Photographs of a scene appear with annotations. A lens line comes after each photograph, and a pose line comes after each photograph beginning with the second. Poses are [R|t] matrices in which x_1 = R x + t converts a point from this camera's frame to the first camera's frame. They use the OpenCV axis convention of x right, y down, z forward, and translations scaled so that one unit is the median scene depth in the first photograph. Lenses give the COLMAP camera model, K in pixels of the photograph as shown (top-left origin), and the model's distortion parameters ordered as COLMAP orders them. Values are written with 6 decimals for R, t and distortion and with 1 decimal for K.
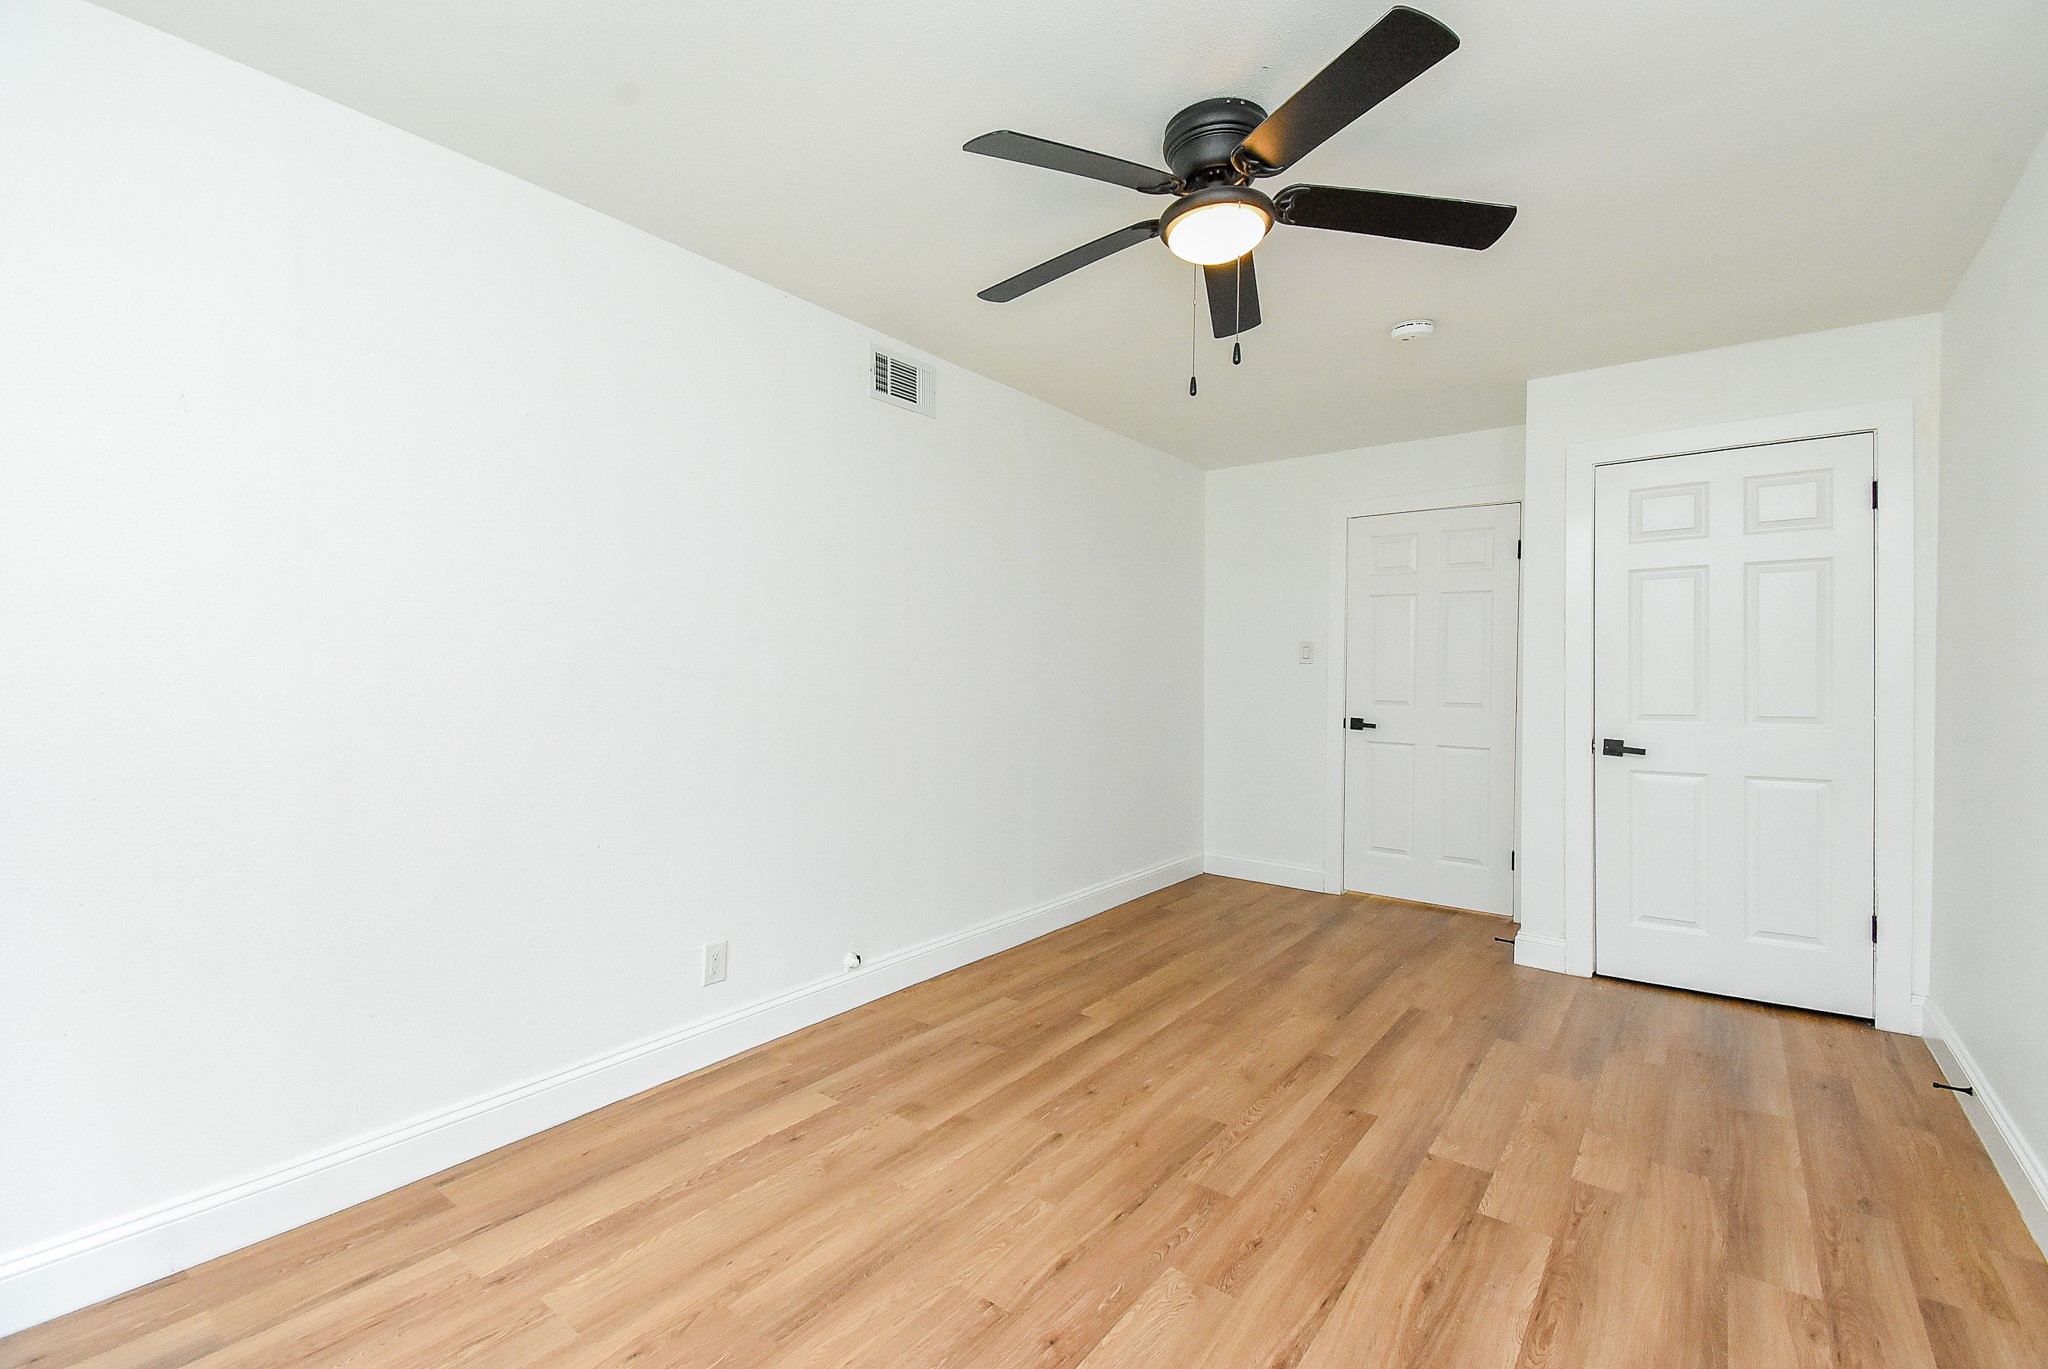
lens RADIAL K [[912.2, 0, 1023.0], [0, 912.2, 673.2], [0, 0, 1]] dist [0.044792, -0.026917]
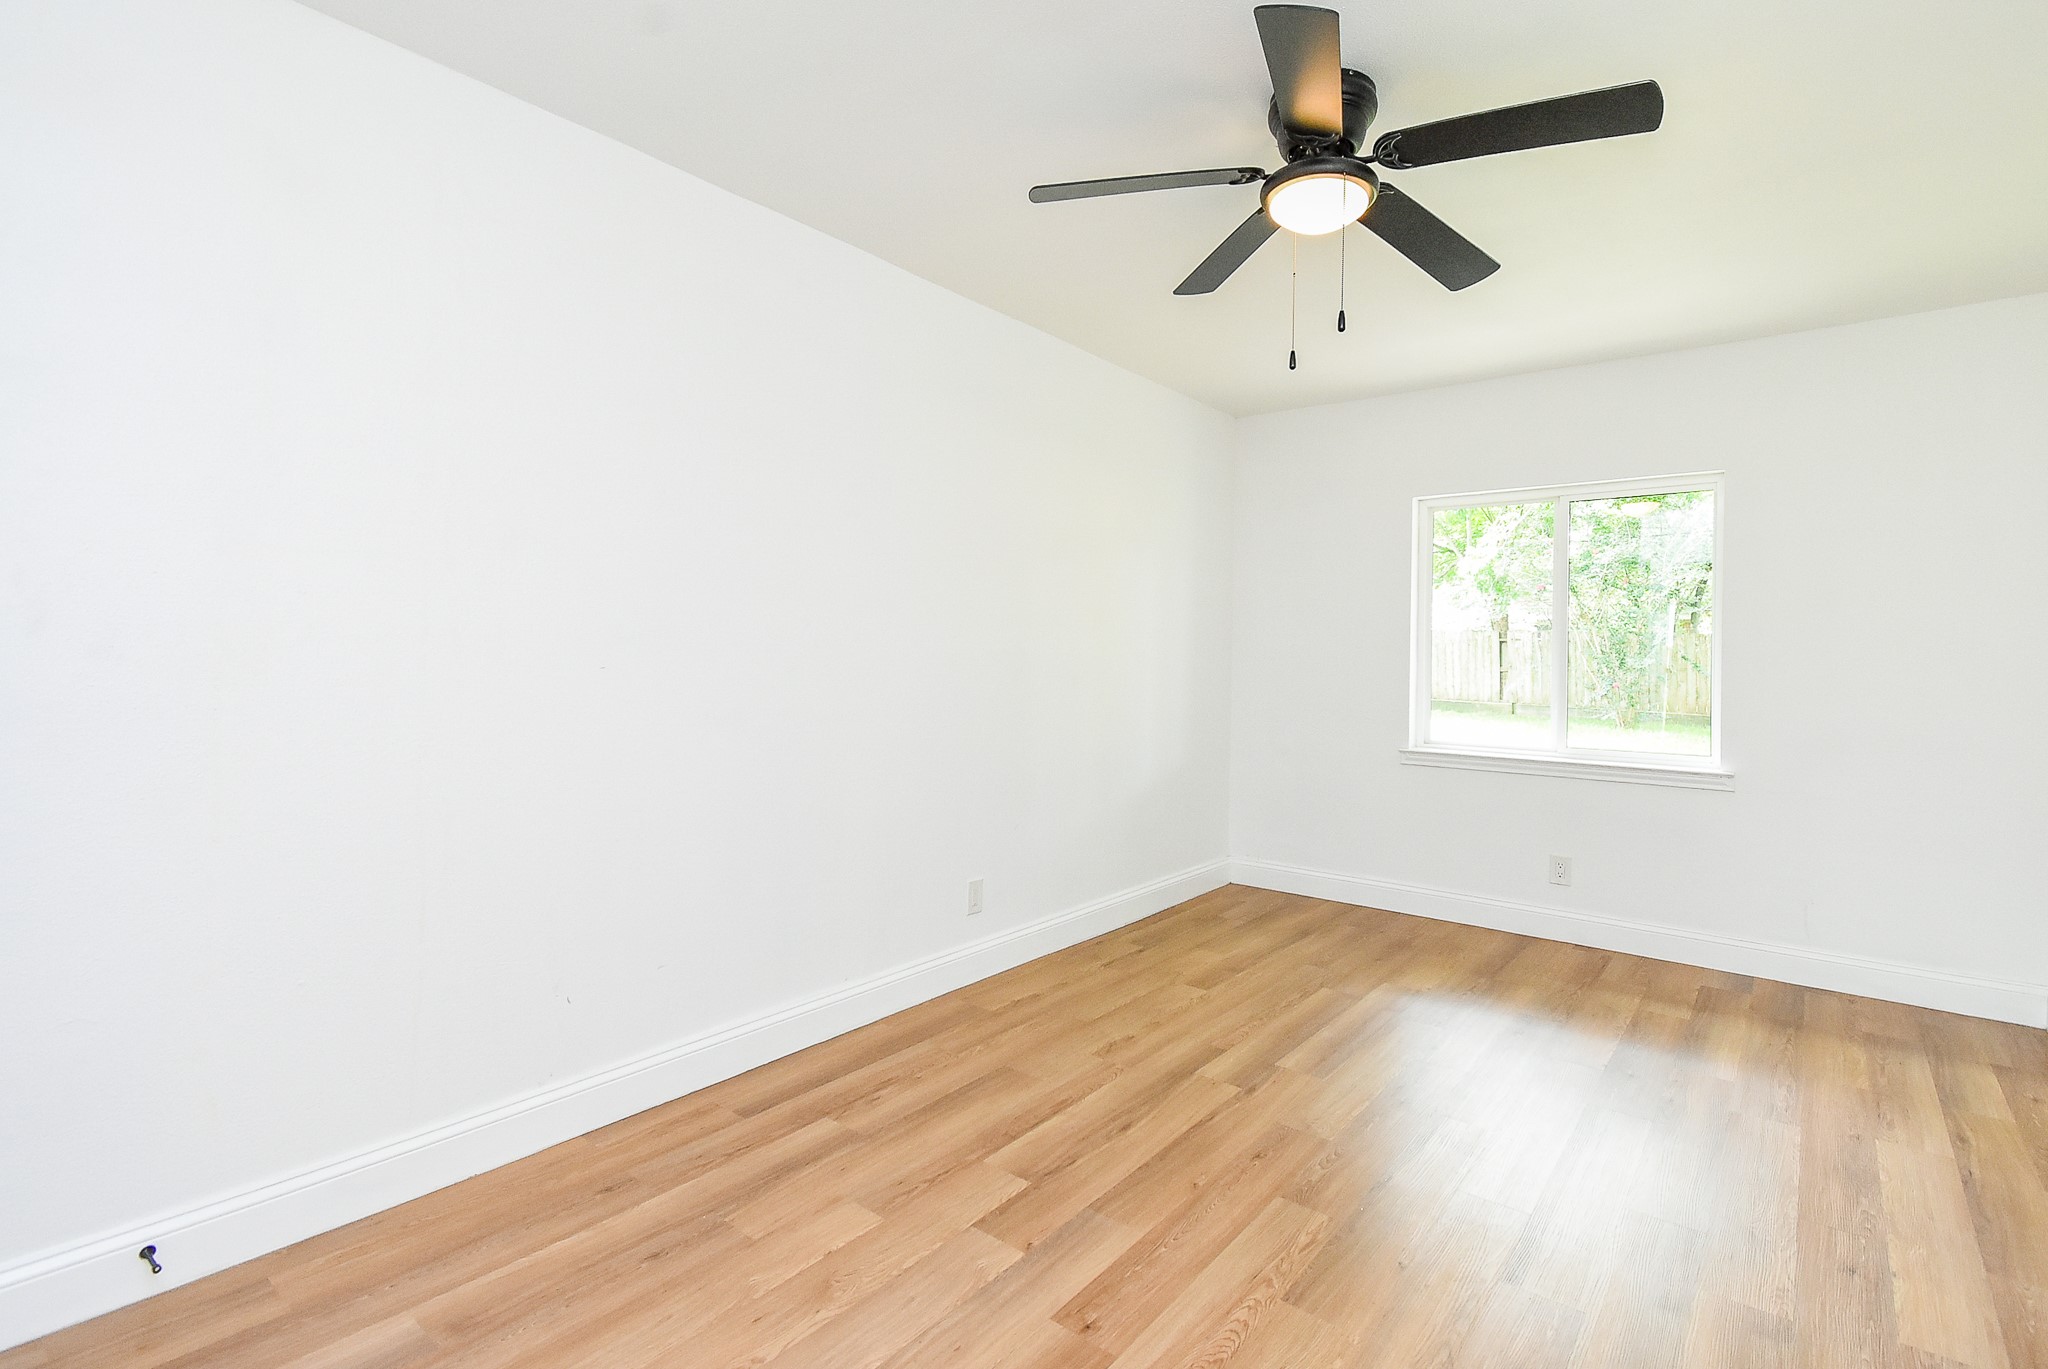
lens RADIAL K [[912.2, 0, 1023.0], [0, 912.2, 673.2], [0, 0, 1]] dist [0.044792, -0.026917]
pose [[-0.997643, -0.026287, 0.063381, 0.446108], [-0.024672, 0.999354, 0.026141, 0.001239], [-0.064027, 0.024516, -0.997647, 1.971637]]
